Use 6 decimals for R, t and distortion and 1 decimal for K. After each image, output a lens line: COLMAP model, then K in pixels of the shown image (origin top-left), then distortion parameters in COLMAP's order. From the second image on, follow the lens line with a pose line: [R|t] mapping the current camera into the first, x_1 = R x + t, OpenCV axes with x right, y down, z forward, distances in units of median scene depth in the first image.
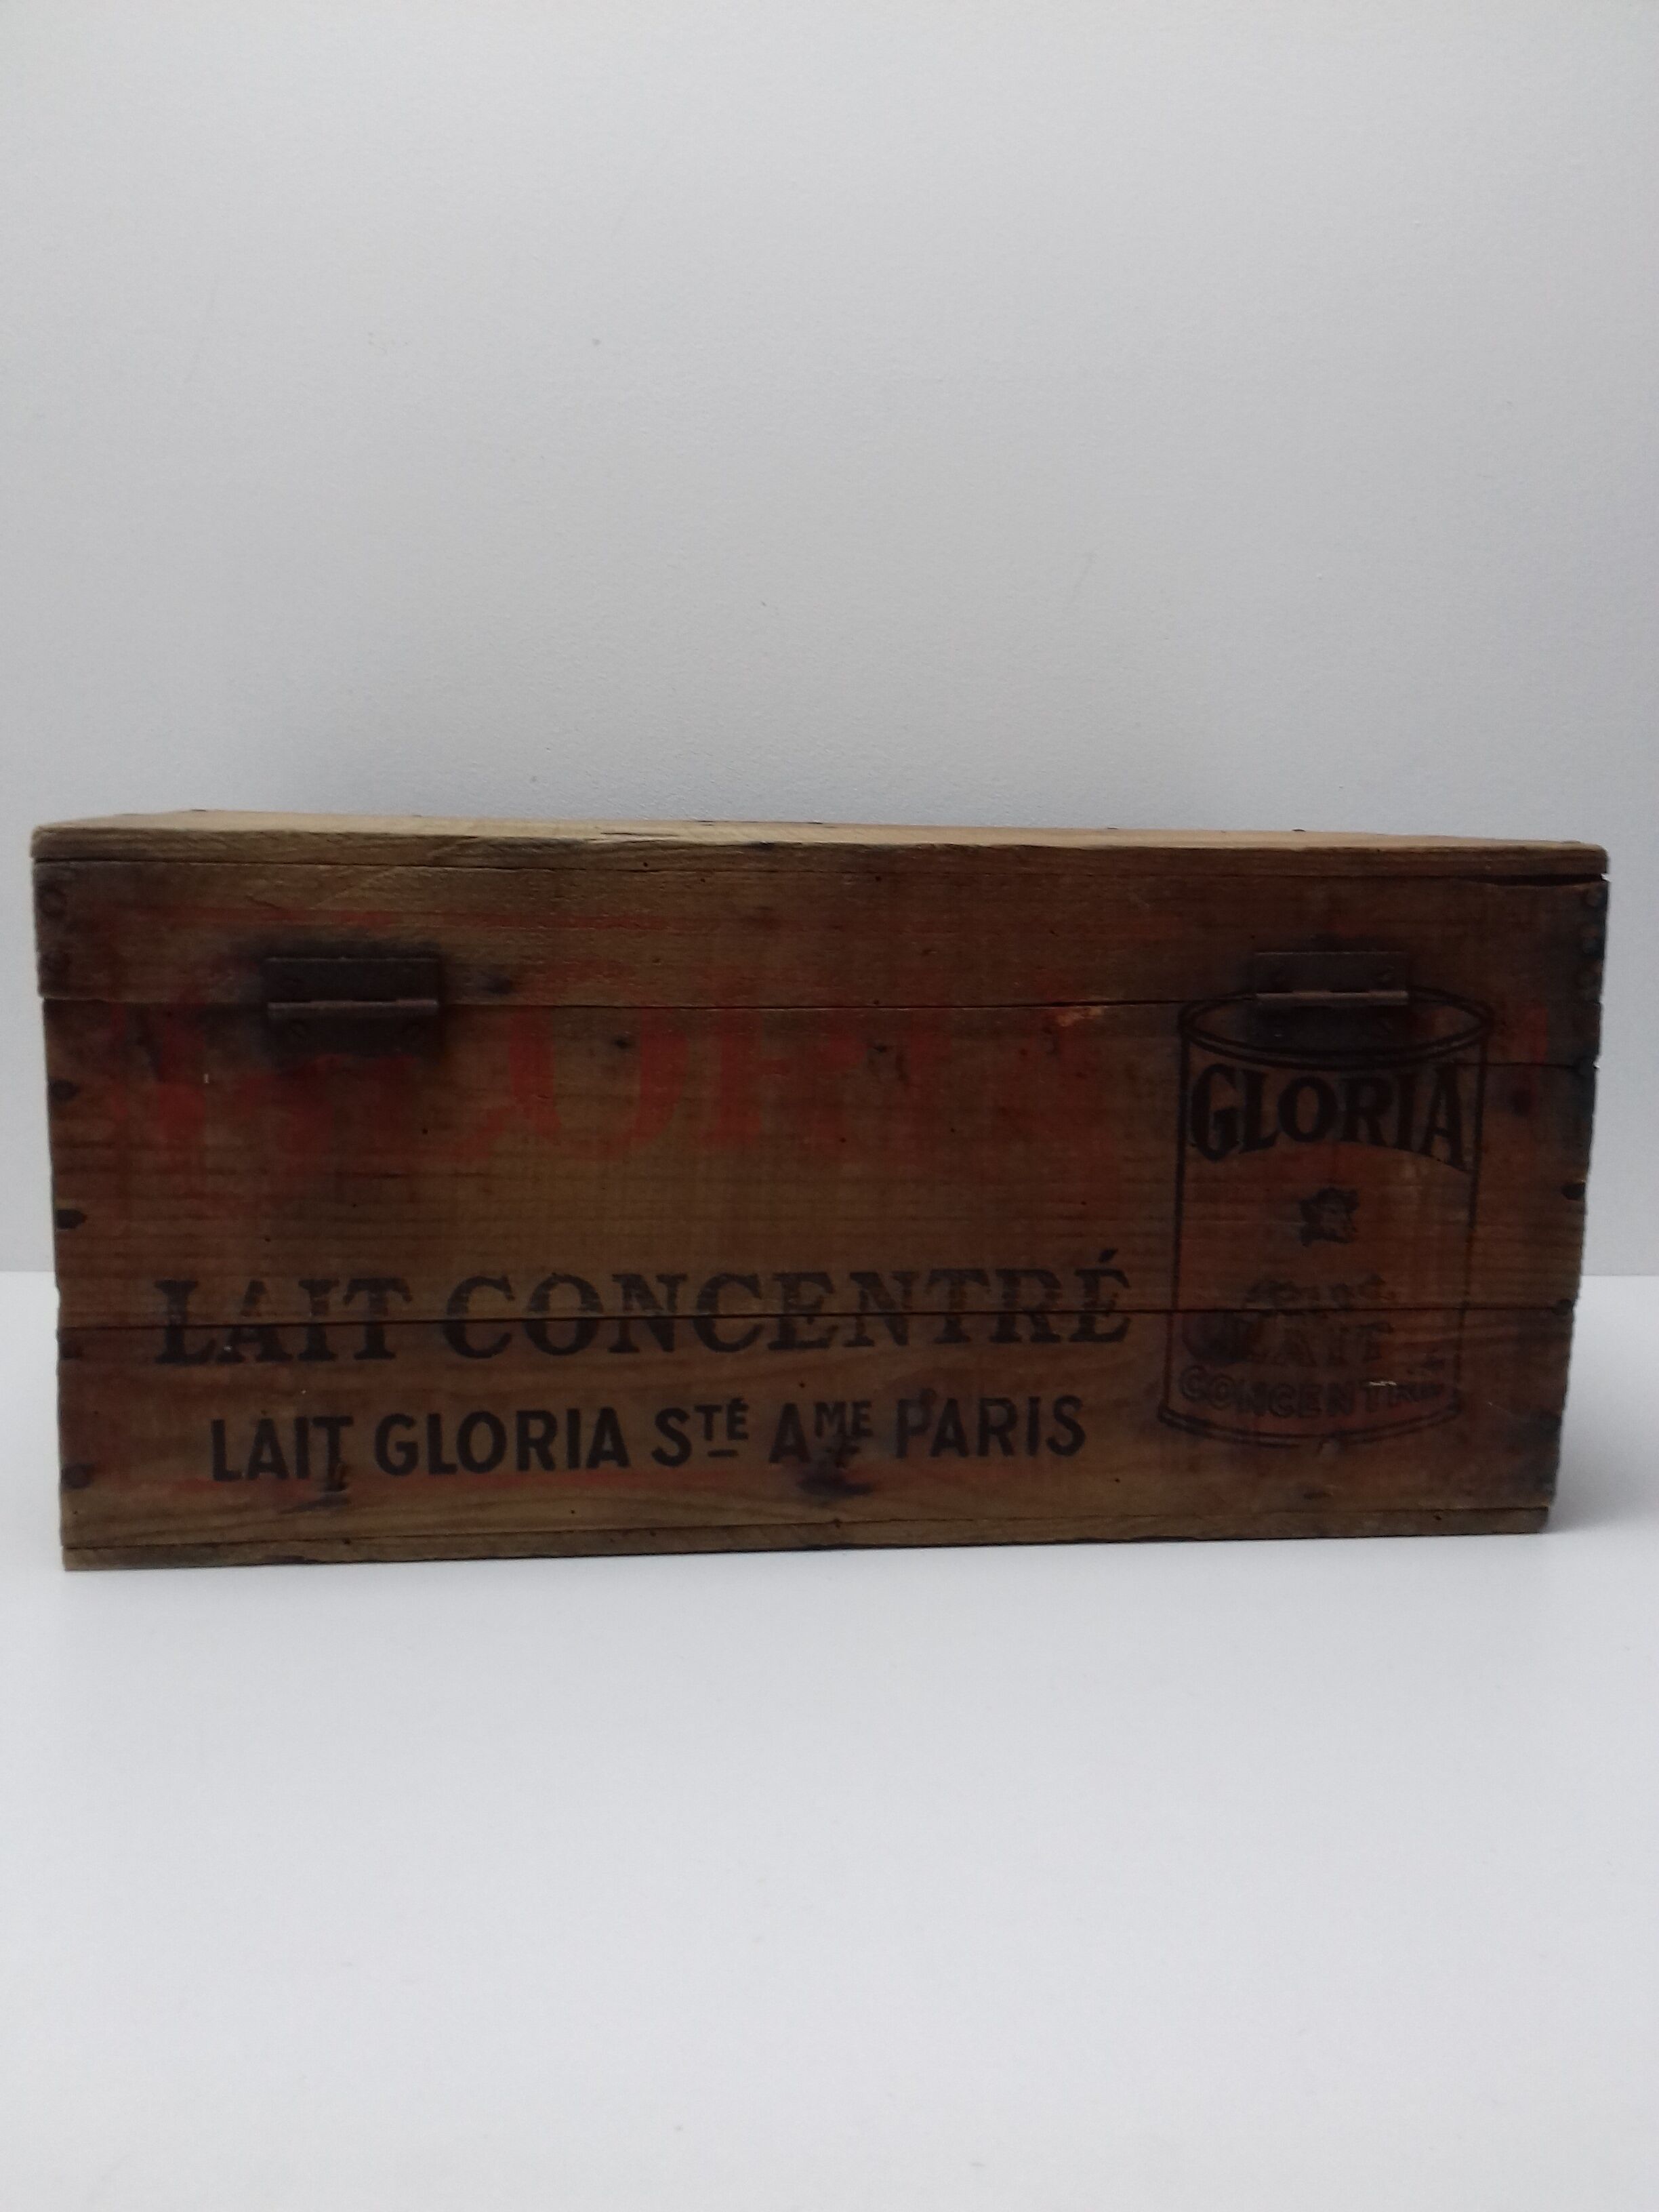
lens RADIAL K [[2110.0, 0, 811.1], [0, 2110.0, 1114.2], [0, 0, 1]] dist [0.025229, 0.000000]
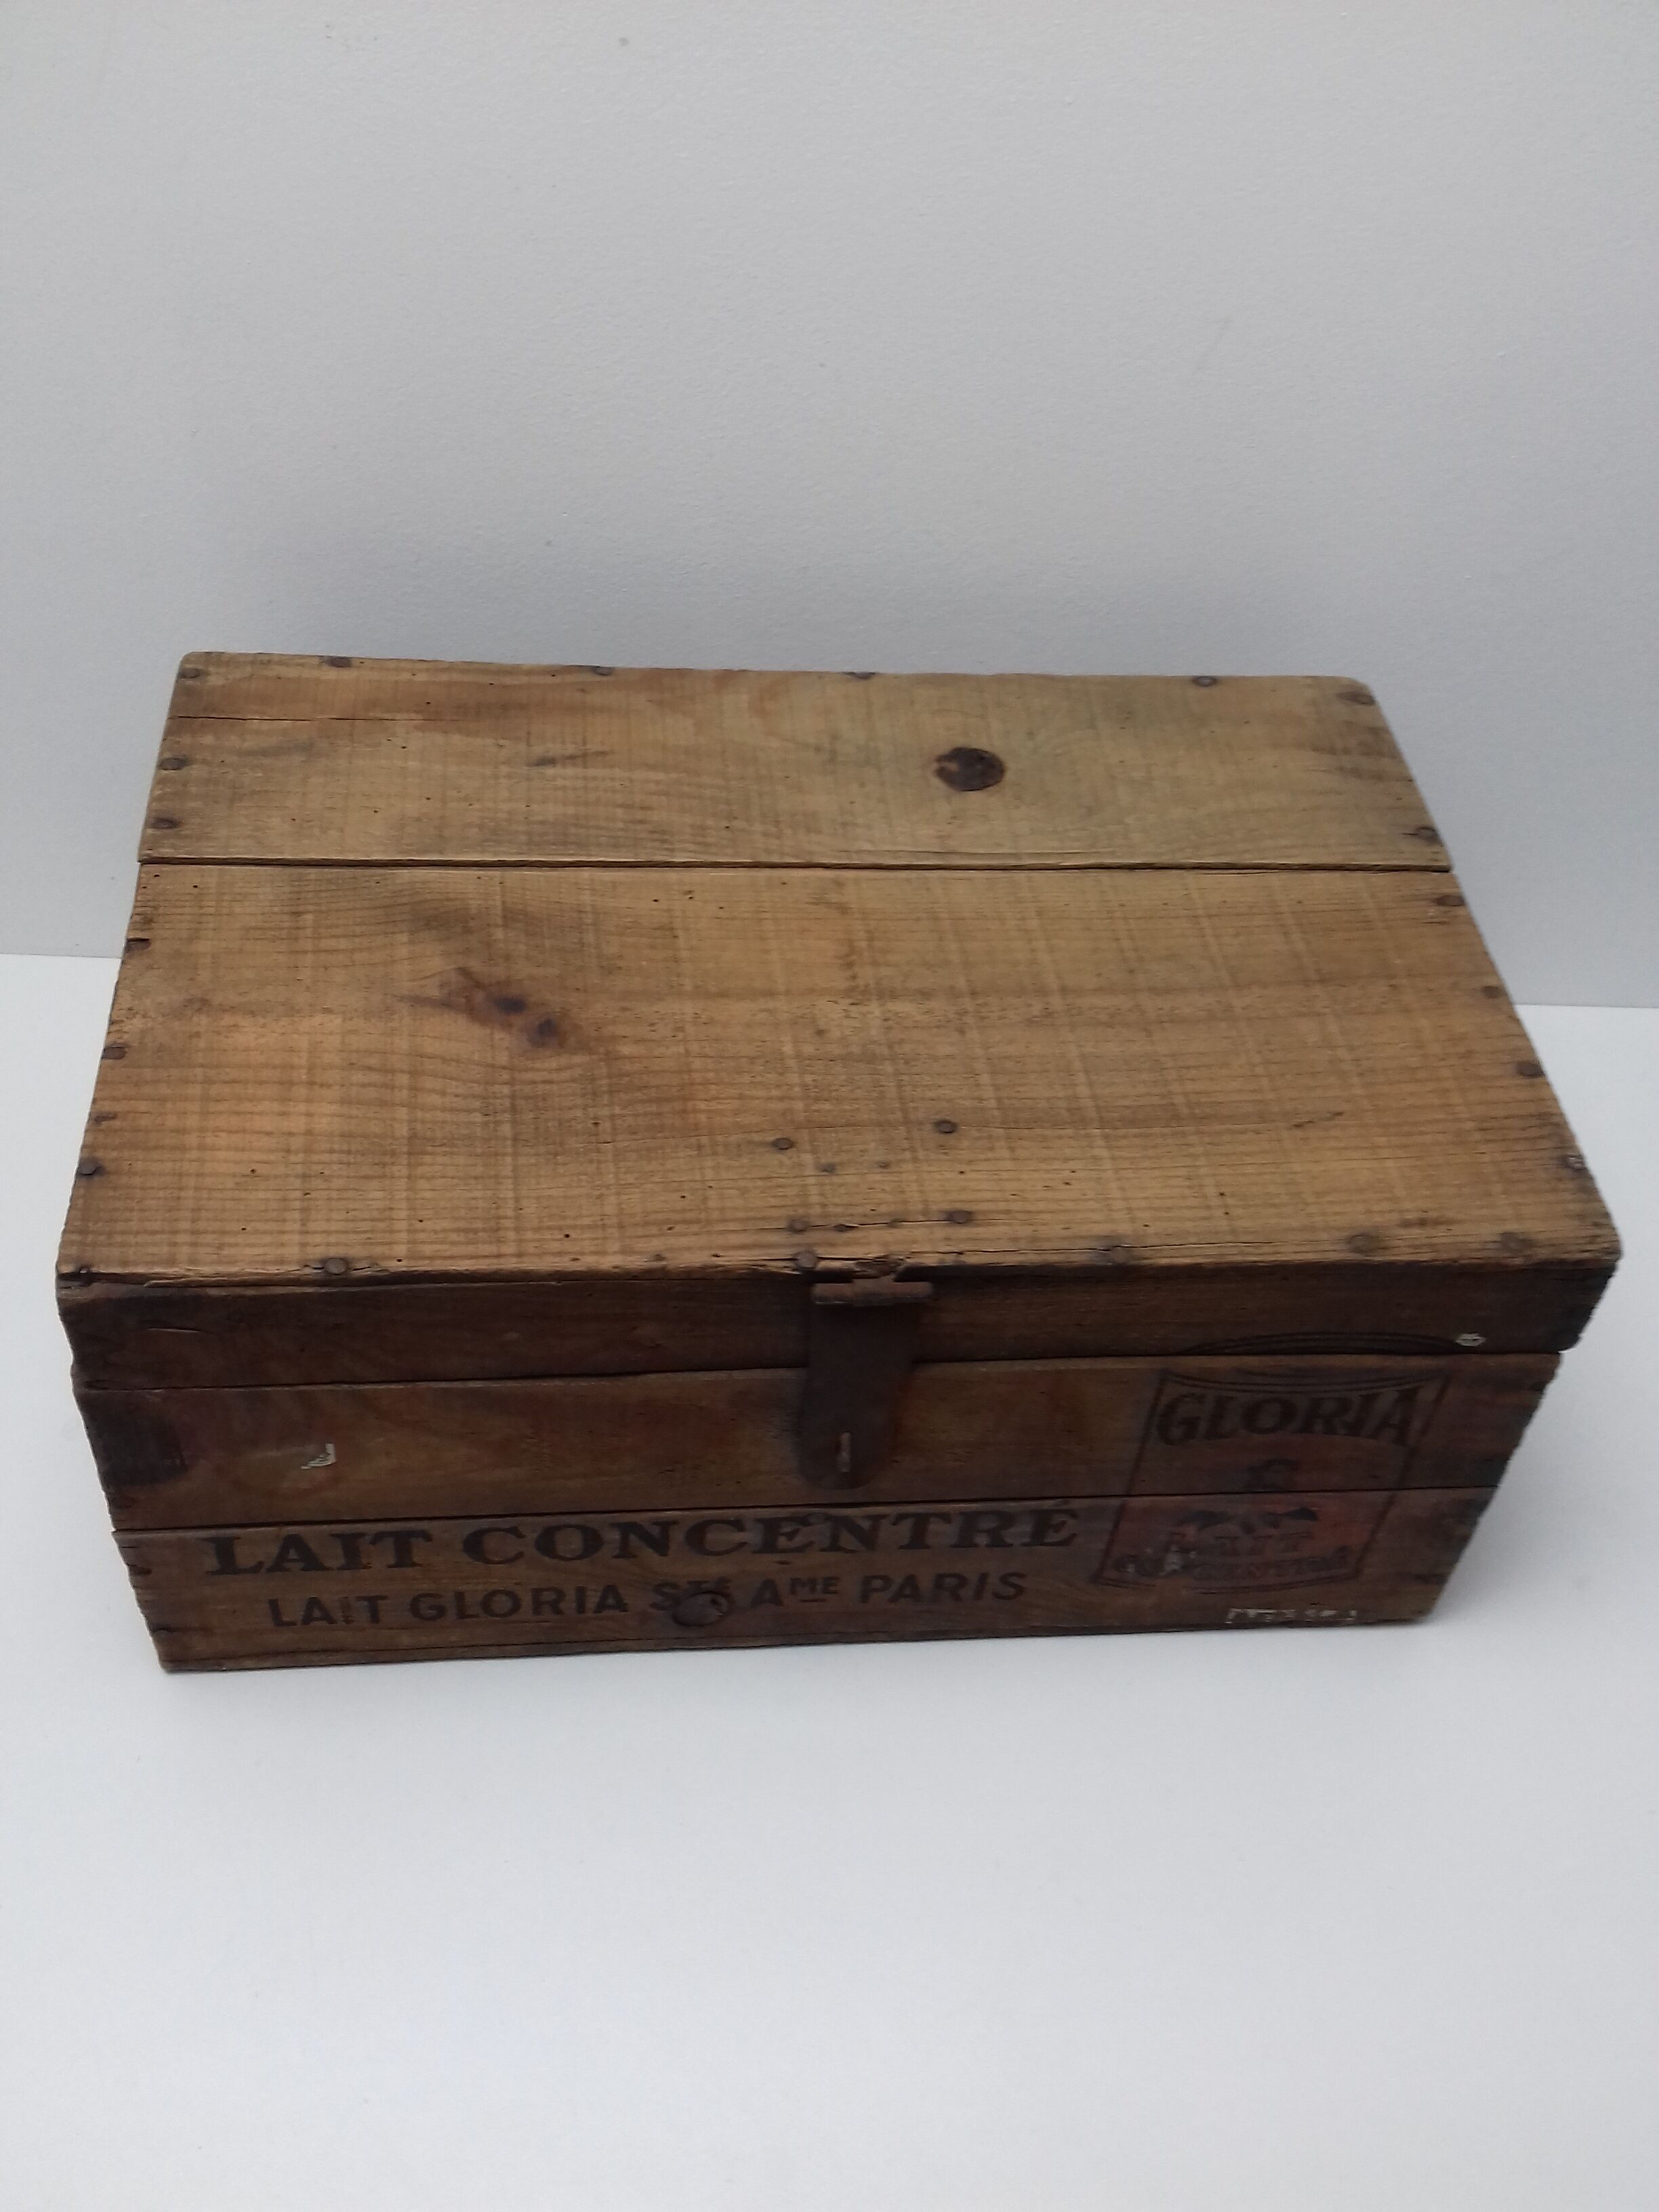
lens RADIAL K [[2110.0, 0, 832.1], [0, 2110.0, 1102.3], [0, 0, 1]] dist [0.025229, 0.000000]
pose [[0.997082, 0.076065, 0.006489, -0.003186], [-0.065092, 0.802670, 0.592861, -0.751616], [0.039887, -0.591553, 0.805279, 0.230662]]
